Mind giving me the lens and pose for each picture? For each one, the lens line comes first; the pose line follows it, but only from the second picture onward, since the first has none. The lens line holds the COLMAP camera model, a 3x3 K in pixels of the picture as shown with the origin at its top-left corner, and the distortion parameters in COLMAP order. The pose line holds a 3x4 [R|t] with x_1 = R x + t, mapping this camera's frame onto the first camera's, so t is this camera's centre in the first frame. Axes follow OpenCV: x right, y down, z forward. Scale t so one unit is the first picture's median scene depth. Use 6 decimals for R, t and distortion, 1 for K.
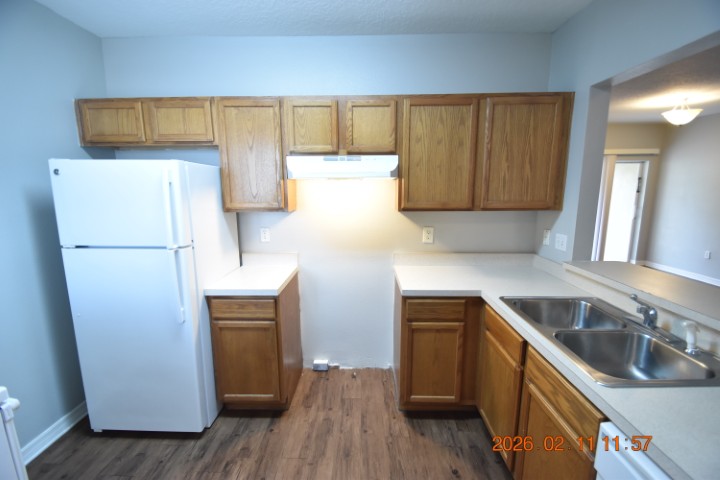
lens RADIAL K [[317.6, 0, 359.2], [0, 317.6, 242.0], [0, 0, 1]] dist [0.001091, -0.002898]
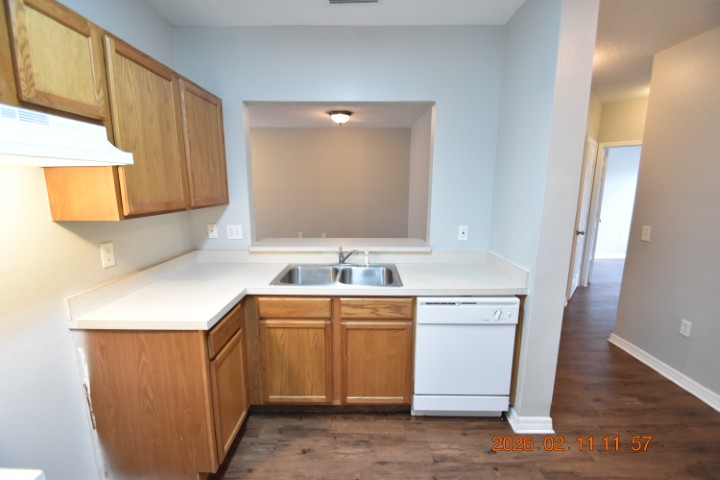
lens RADIAL K [[317.6, 0, 359.6], [0, 317.6, 243.2], [0, 0, 1]] dist [0.001091, -0.002898]
pose [[-0.006165, -0.176400, 0.984299, -0.514534], [0.170685, 0.969688, 0.174850, -0.085888], [-0.985306, 0.169084, 0.024130, 0.559727]]
